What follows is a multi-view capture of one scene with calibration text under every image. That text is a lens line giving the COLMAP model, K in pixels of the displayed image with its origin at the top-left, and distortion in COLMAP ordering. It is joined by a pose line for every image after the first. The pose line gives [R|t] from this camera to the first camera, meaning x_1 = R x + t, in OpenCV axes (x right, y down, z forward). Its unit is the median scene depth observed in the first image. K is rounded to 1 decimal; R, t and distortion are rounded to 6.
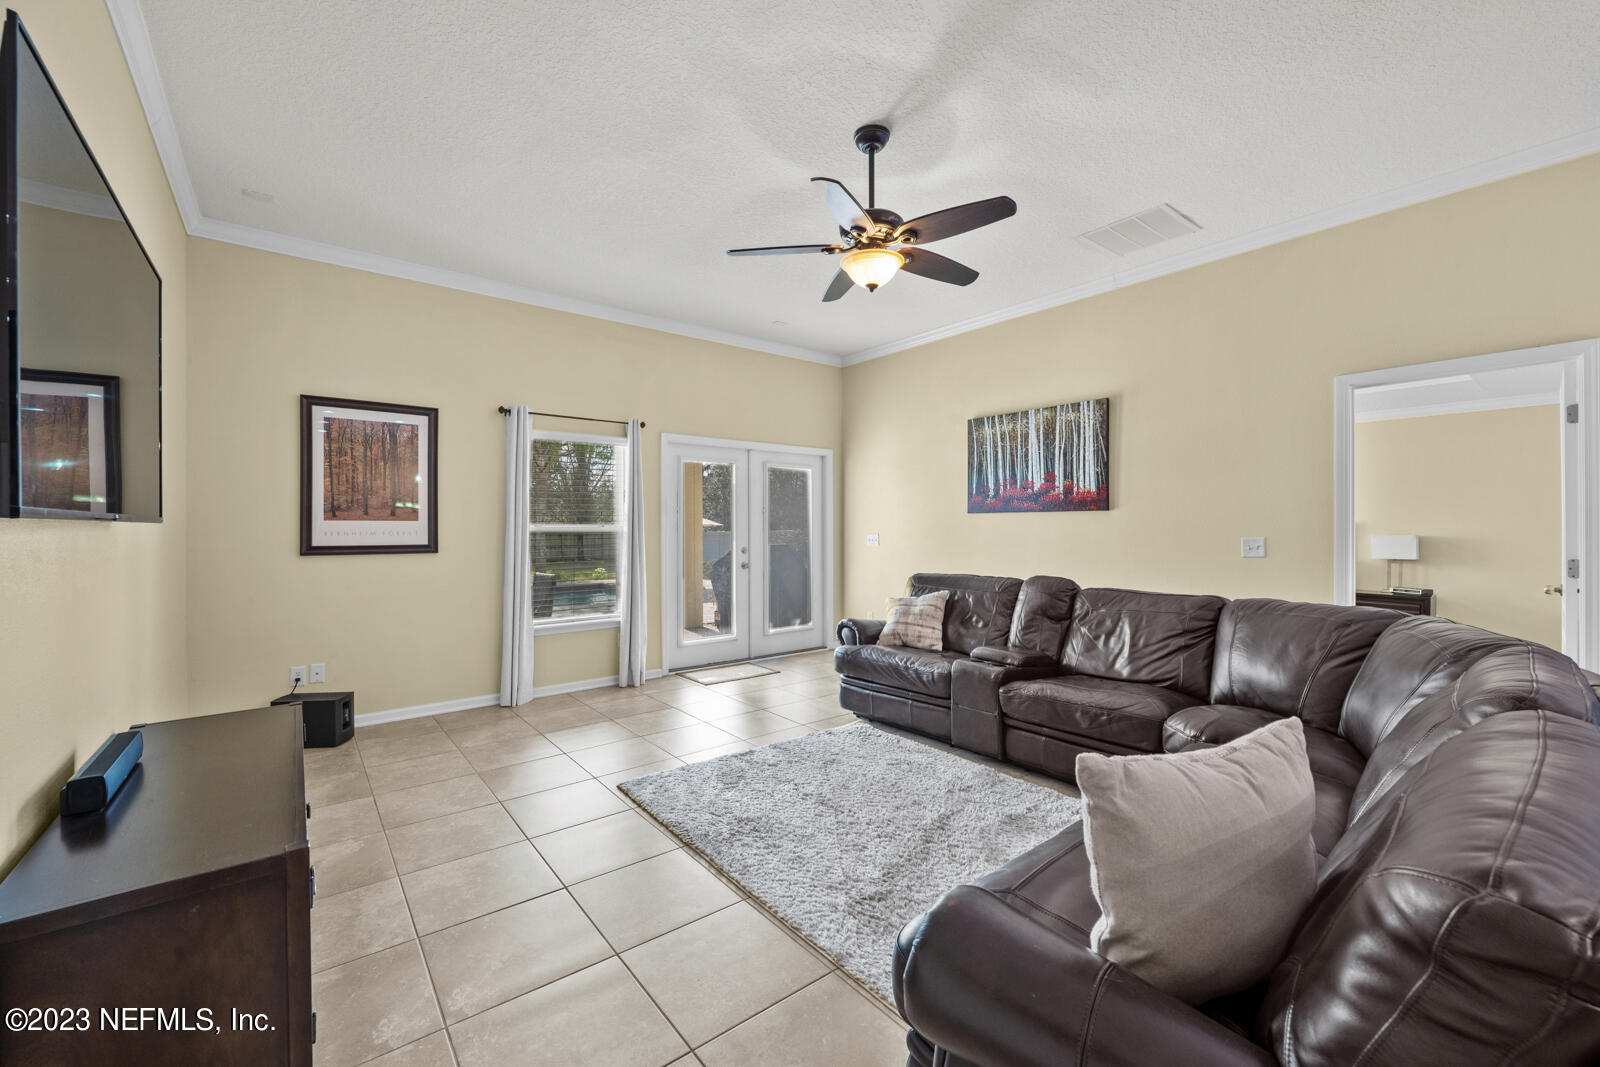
lens RADIAL K [[647.4, 0, 805.1], [0, 647.4, 533.9], [0, 0, 1]] dist [-0.004161, -0.000335]
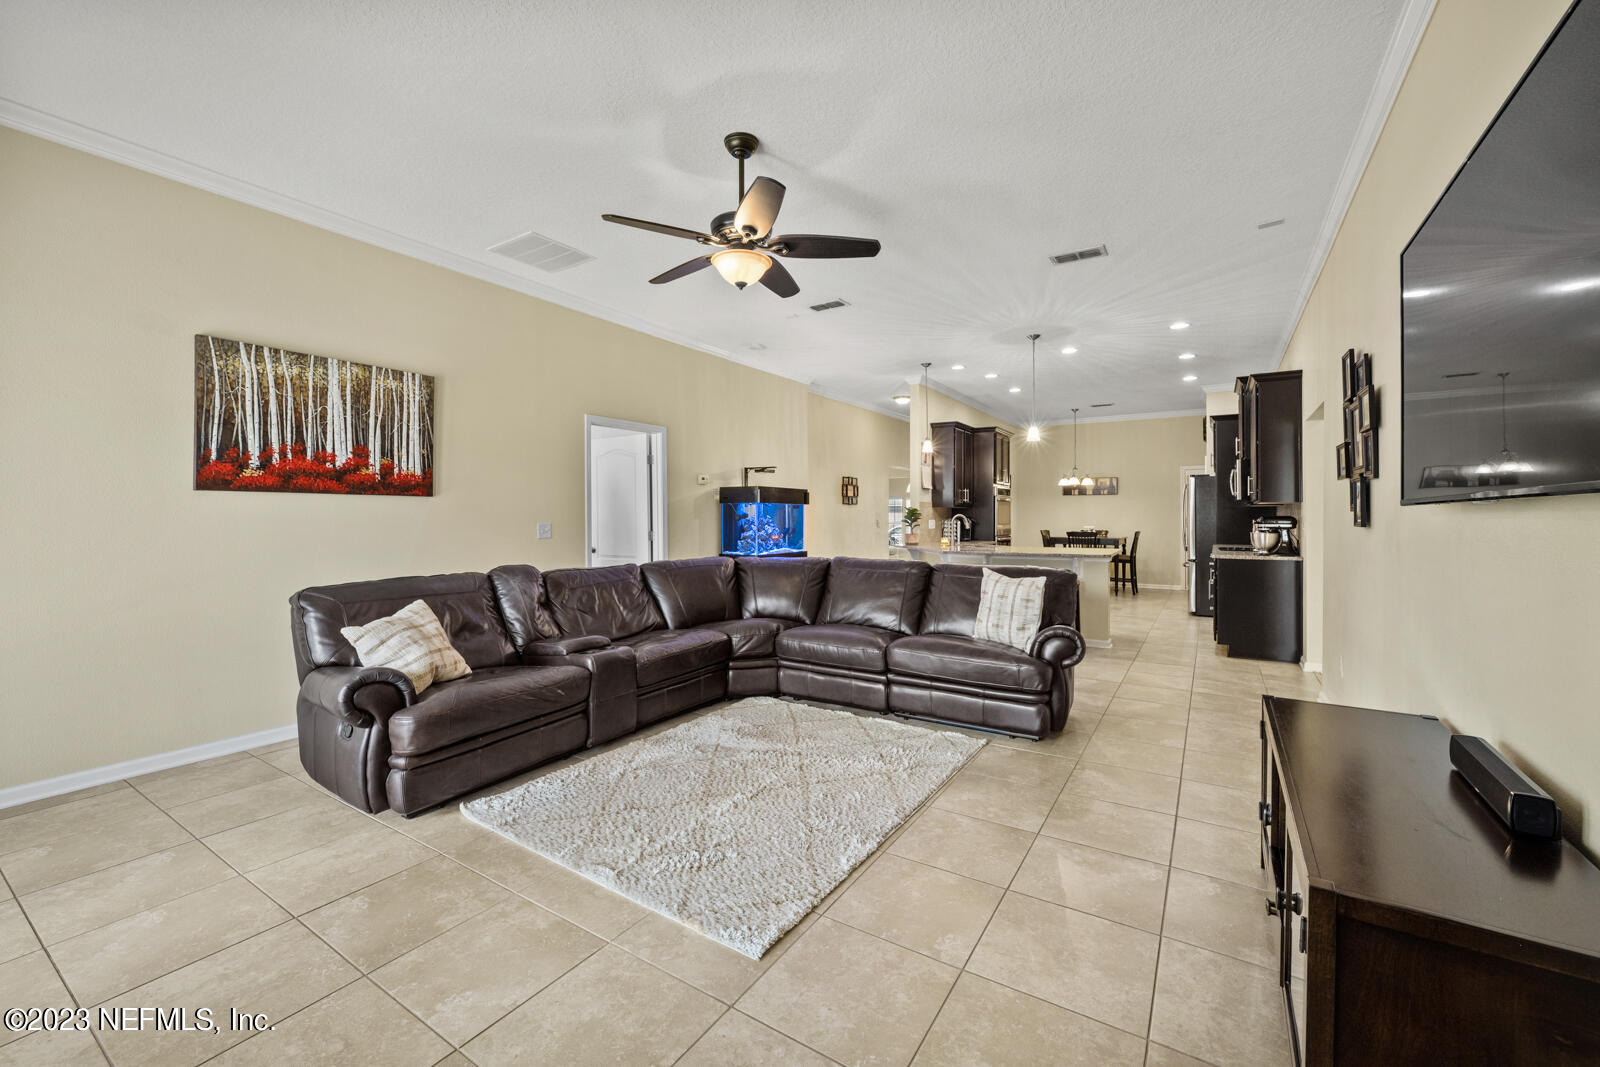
lens RADIAL K [[647.4, 0, 798.7], [0, 647.4, 519.7], [0, 0, 1]] dist [-0.004161, -0.000335]
pose [[-0.318396, -0.002518, 0.947954, -0.553885], [0.008202, 0.999952, 0.005411, -0.003570], [-0.947922, 0.009498, -0.318360, 0.747069]]
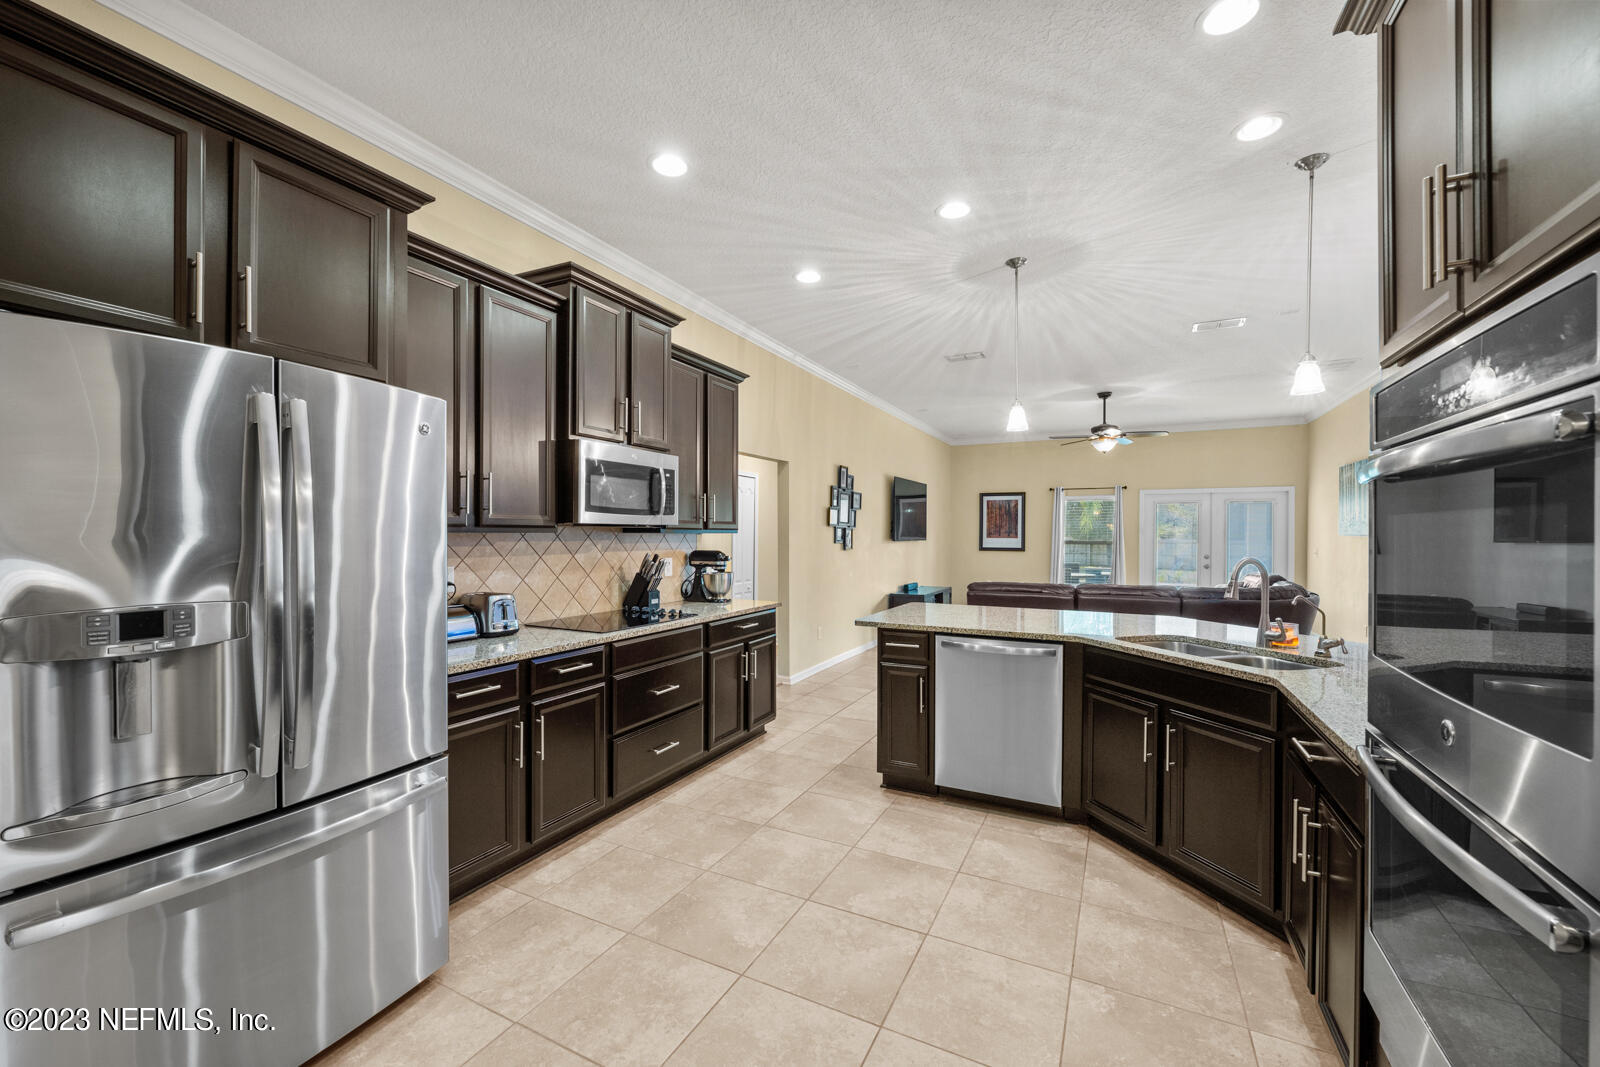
lens RADIAL K [[647.4, 0, 810.9], [0, 647.4, 537.4], [0, 0, 1]] dist [-0.004161, -0.000335]
pose [[0.431810, 0.008643, -0.901923, 1.148062], [-0.012150, 0.999919, 0.003765, -0.020982], [0.901883, 0.009333, 0.431881, -0.693717]]
